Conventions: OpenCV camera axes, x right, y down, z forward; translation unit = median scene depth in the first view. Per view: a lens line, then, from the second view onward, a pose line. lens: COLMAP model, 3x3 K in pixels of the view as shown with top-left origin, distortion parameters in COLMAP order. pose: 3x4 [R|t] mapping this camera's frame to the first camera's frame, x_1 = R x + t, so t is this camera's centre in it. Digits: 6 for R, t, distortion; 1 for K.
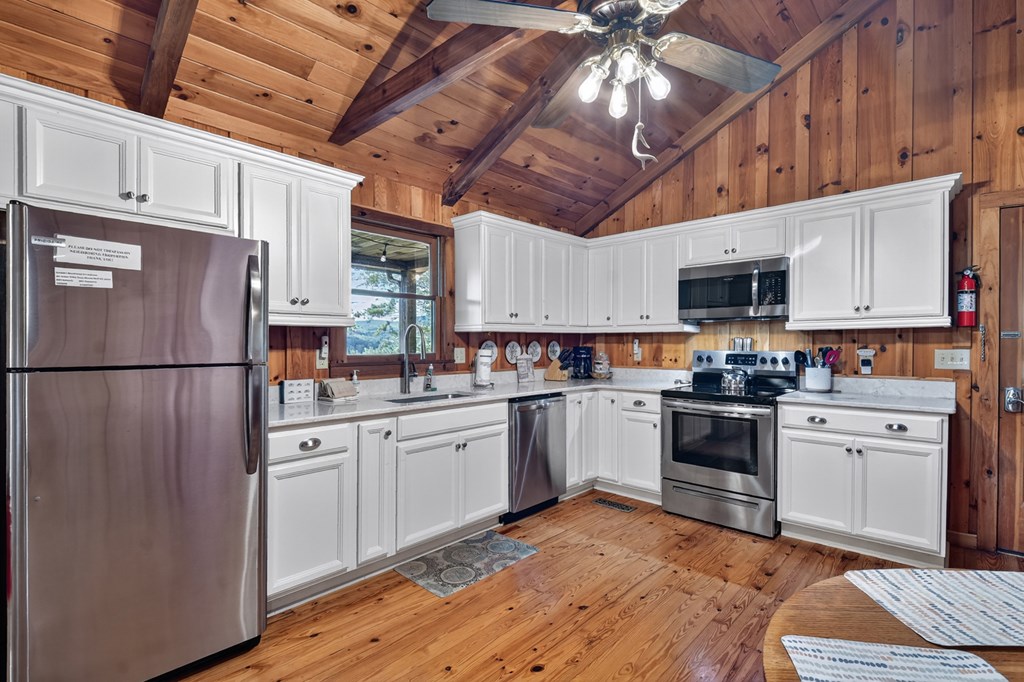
lens RADIAL K [[481.8, 0, 511.2], [0, 481.8, 346.6], [0, 0, 1]] dist [0.013769, -0.023205]
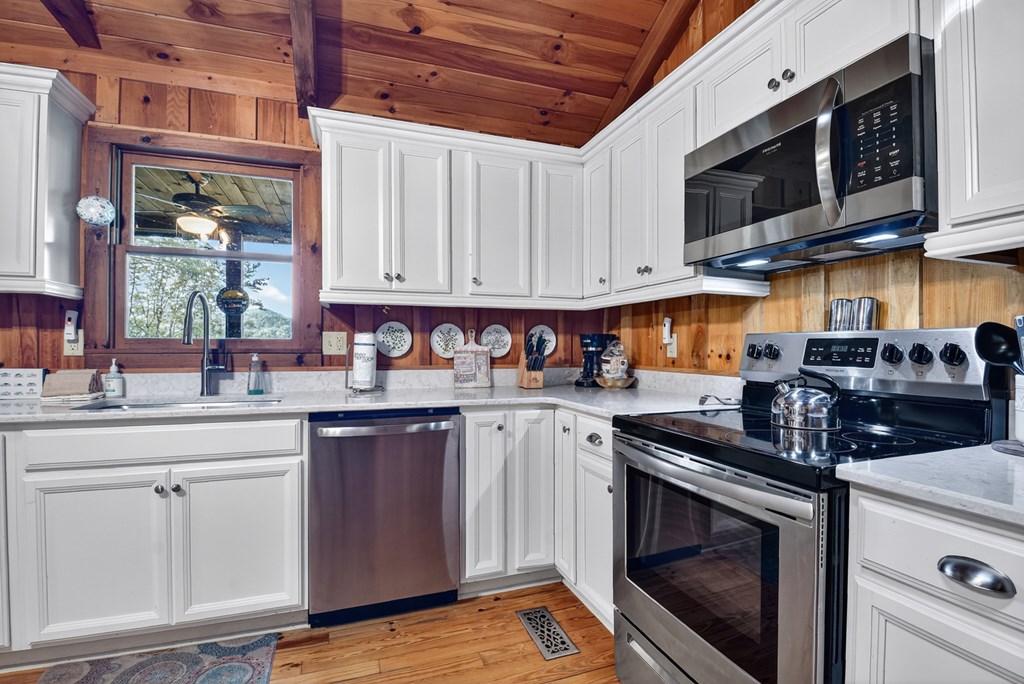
lens RADIAL K [[481.8, 0, 511.2], [0, 481.8, 347.6], [0, 0, 1]] dist [0.013769, -0.023205]
pose [[0.889244, 0.003081, -0.457423, 0.423009], [-0.006250, 0.999966, -0.005415, 0.027035], [0.457390, 0.007674, 0.889233, 0.527722]]
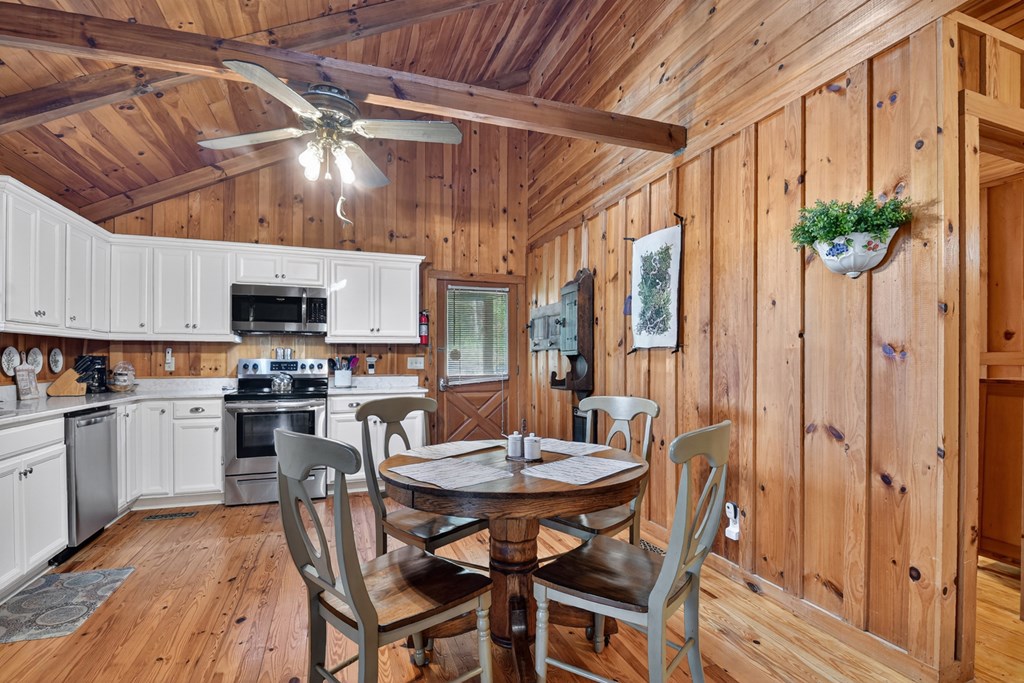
lens RADIAL K [[475.8, 0, 522.4], [0, 475.8, 362.3], [0, 0, 1]] dist [0.002104, -0.020926]
pose [[0.436470, -0.000697, 0.899719, -0.343075], [0.007409, 0.999969, -0.002819, 0.024942], [-0.899688, 0.007896, 0.436461, -0.061967]]
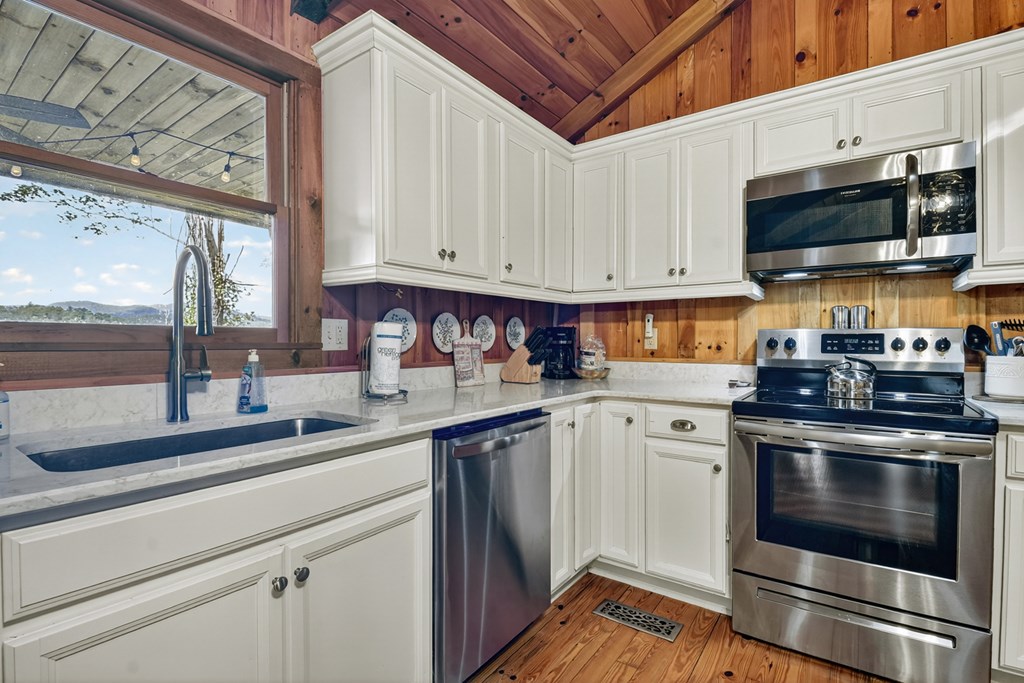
lens RADIAL K [[480.3, 0, 512.0], [0, 480.3, 341.5], [0, 0, 1]] dist [0.014129, -0.022531]
pose [[0.991566, 0.002021, 0.129587, 0.007897], [-0.001197, 0.999979, -0.006436, 0.028677], [-0.129598, 0.006227, 0.991547, 0.501152]]
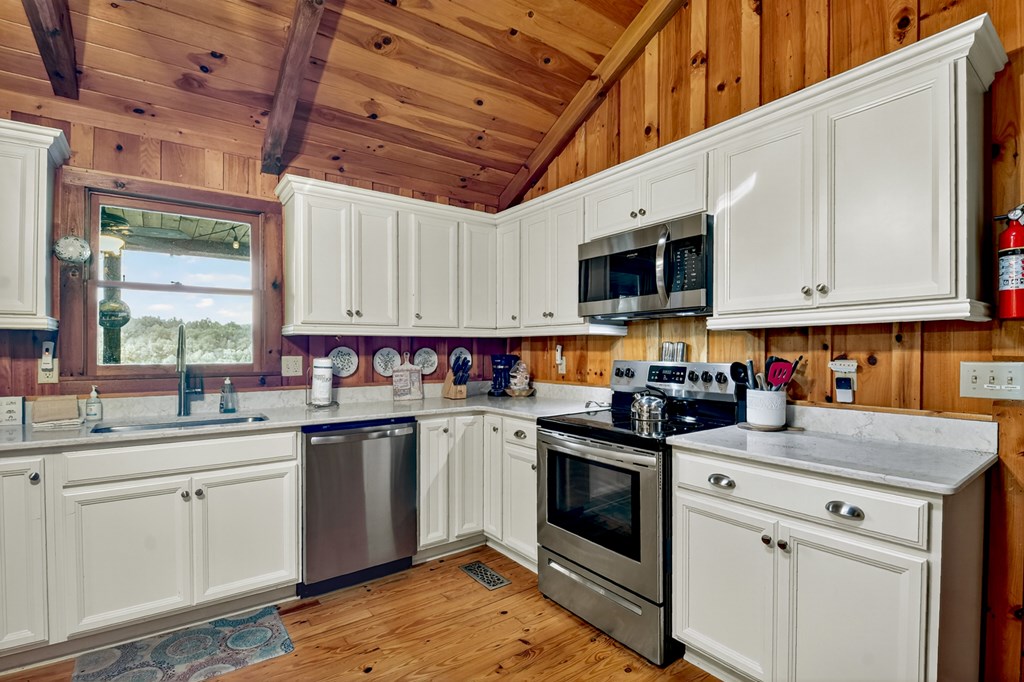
lens RADIAL K [[483.3, 0, 513.3], [0, 483.3, 352.2], [0, 0, 1]] dist [0.016213, -0.025321]
pose [[0.983370, 0.000638, -0.181612, 0.392853], [-0.001163, 0.999995, -0.002780, -0.002447], [0.181610, 0.002945, 0.983366, 0.298892]]
